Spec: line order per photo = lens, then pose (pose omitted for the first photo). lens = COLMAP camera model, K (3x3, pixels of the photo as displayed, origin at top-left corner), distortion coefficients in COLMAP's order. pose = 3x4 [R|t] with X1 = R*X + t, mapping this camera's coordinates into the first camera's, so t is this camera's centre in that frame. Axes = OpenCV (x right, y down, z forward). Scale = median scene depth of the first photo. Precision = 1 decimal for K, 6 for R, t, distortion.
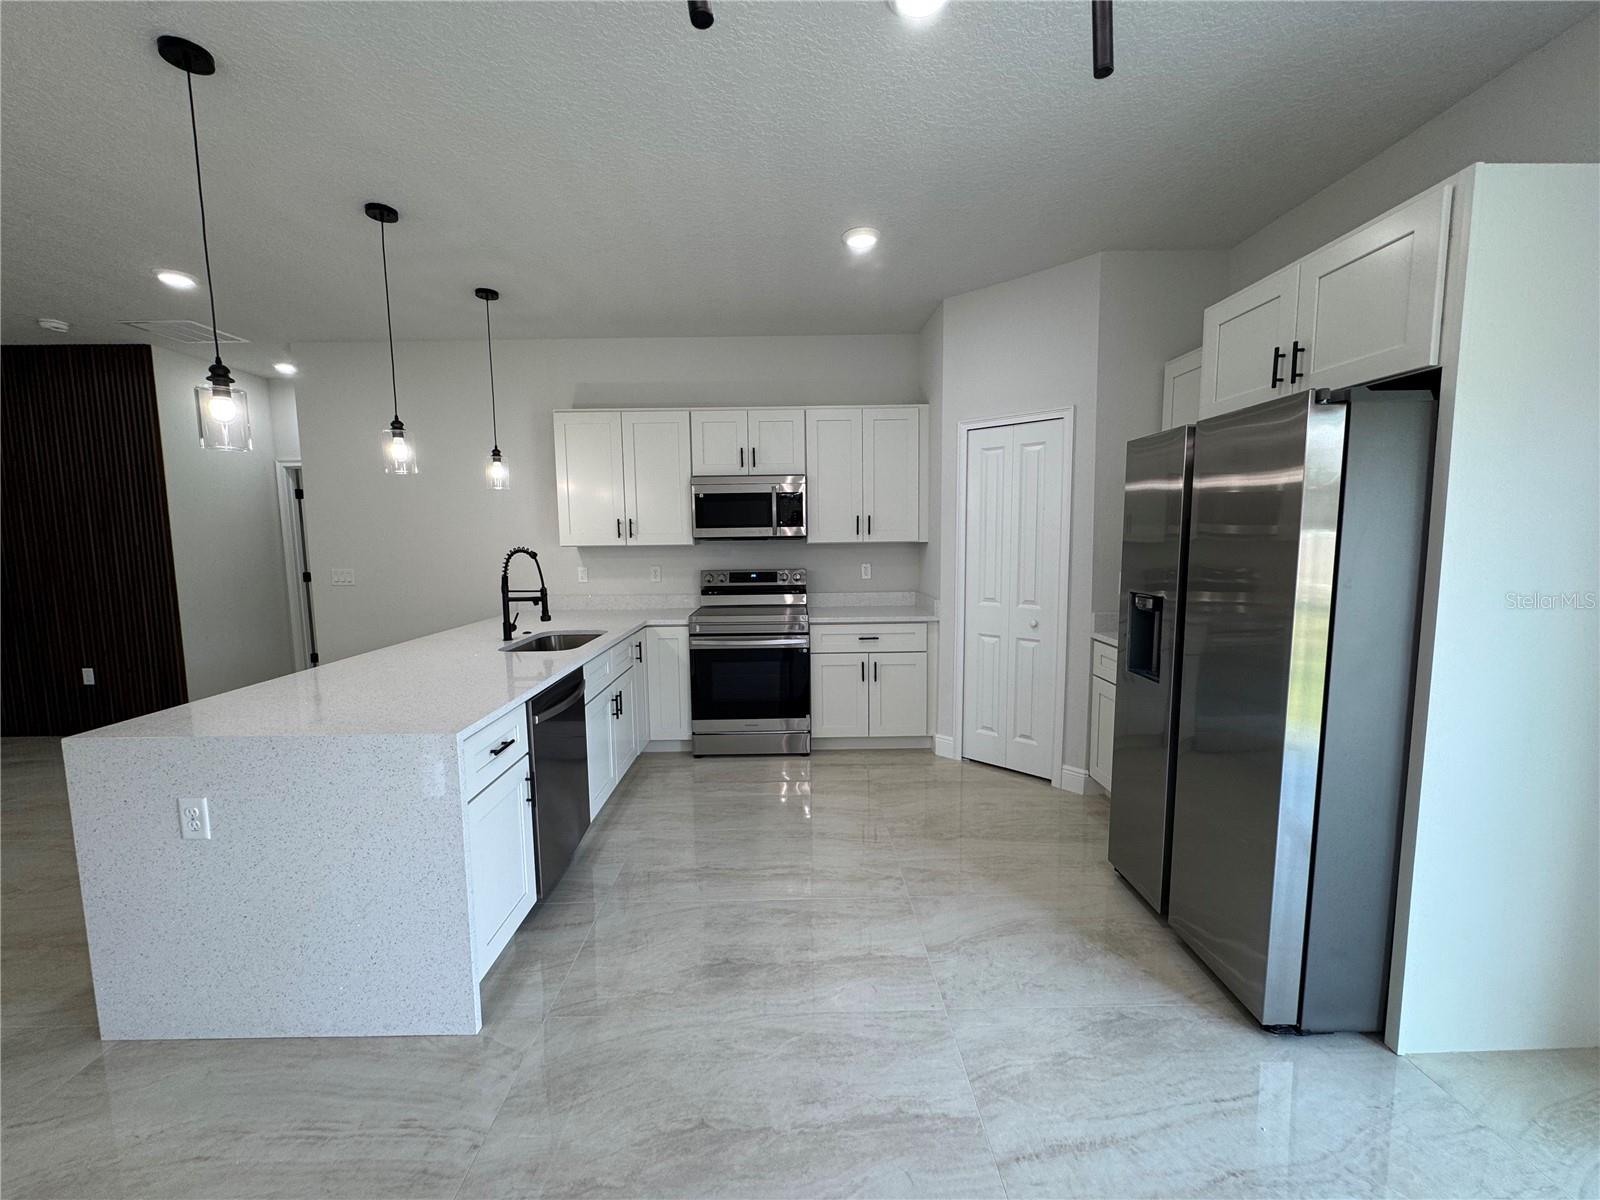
lens RADIAL K [[638.2, 0, 802.2], [0, 638.2, 599.7], [0, 0, 1]] dist [-0.002204, 0.000037]
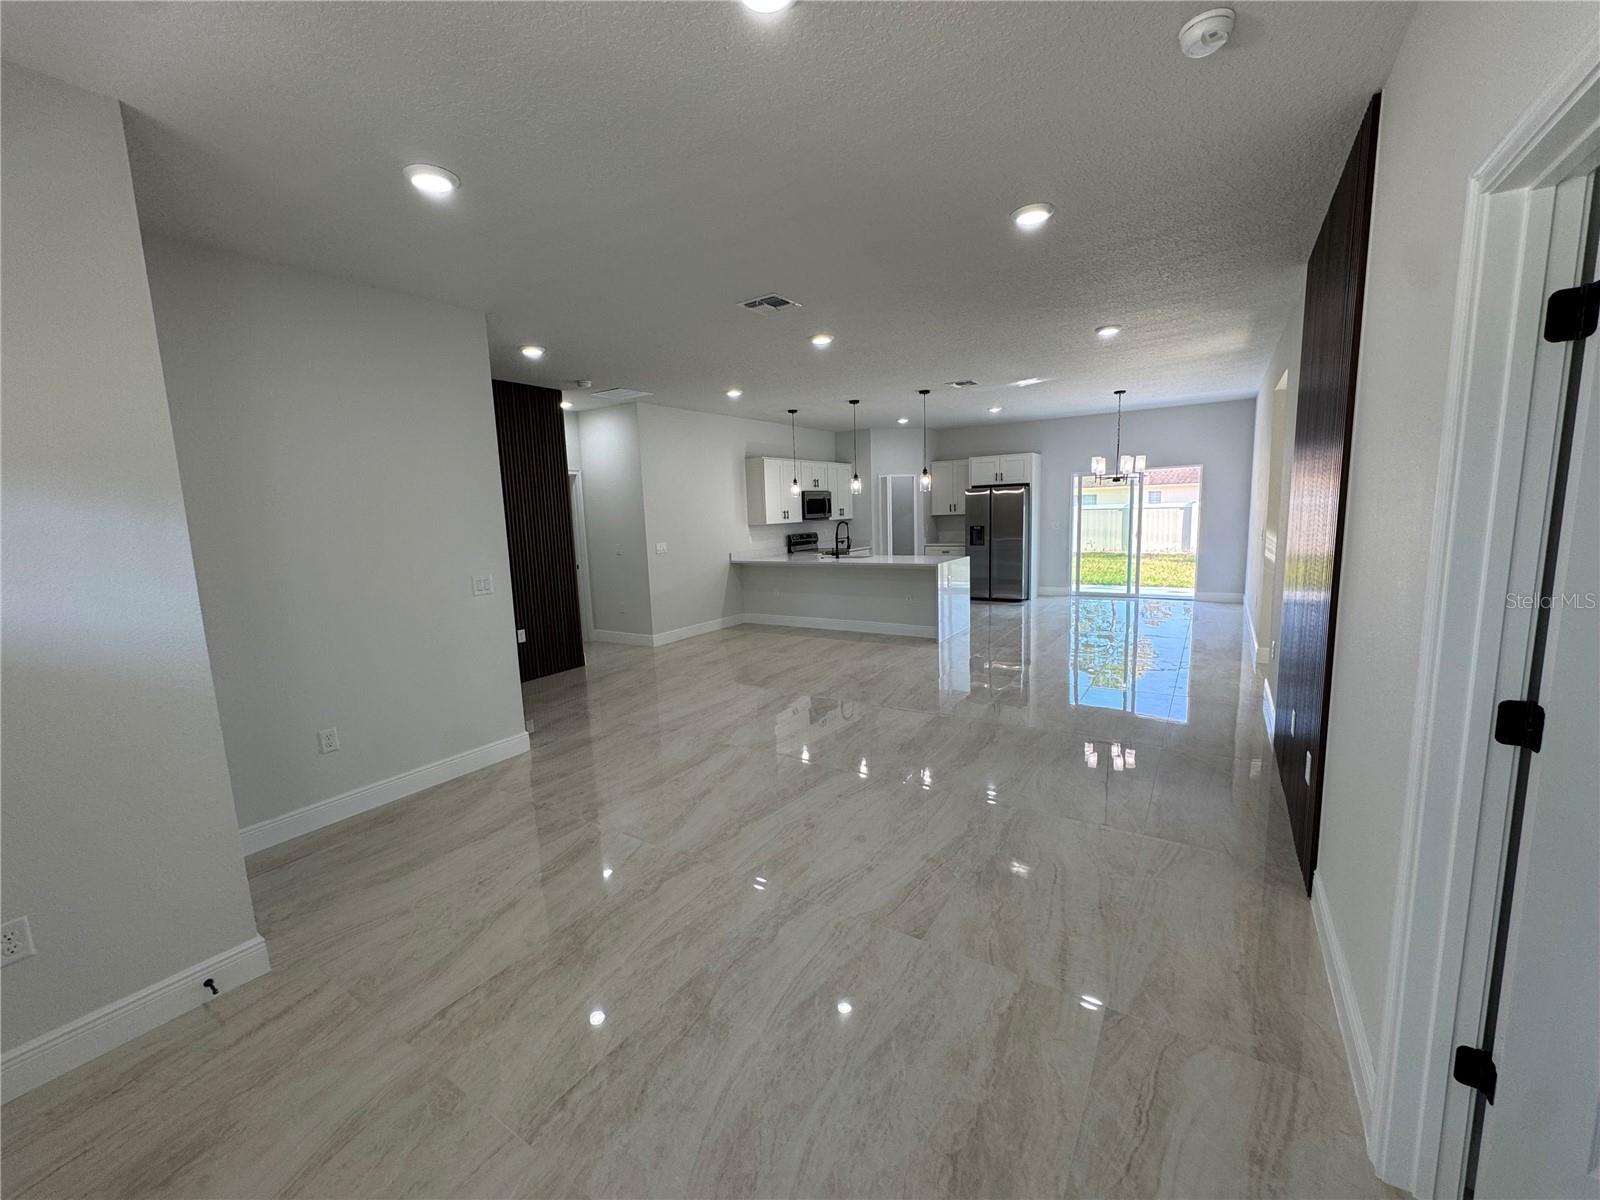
lens RADIAL K [[638.2, 0, 802.2], [0, 638.2, 599.7], [0, 0, 1]] dist [-0.002204, 0.000037]
pose [[0.551628, -0.123730, 0.824862, -2.187534], [0.114418, 0.990812, 0.072105, 0.022740], [-0.826205, 0.054604, 0.560717, -0.236959]]
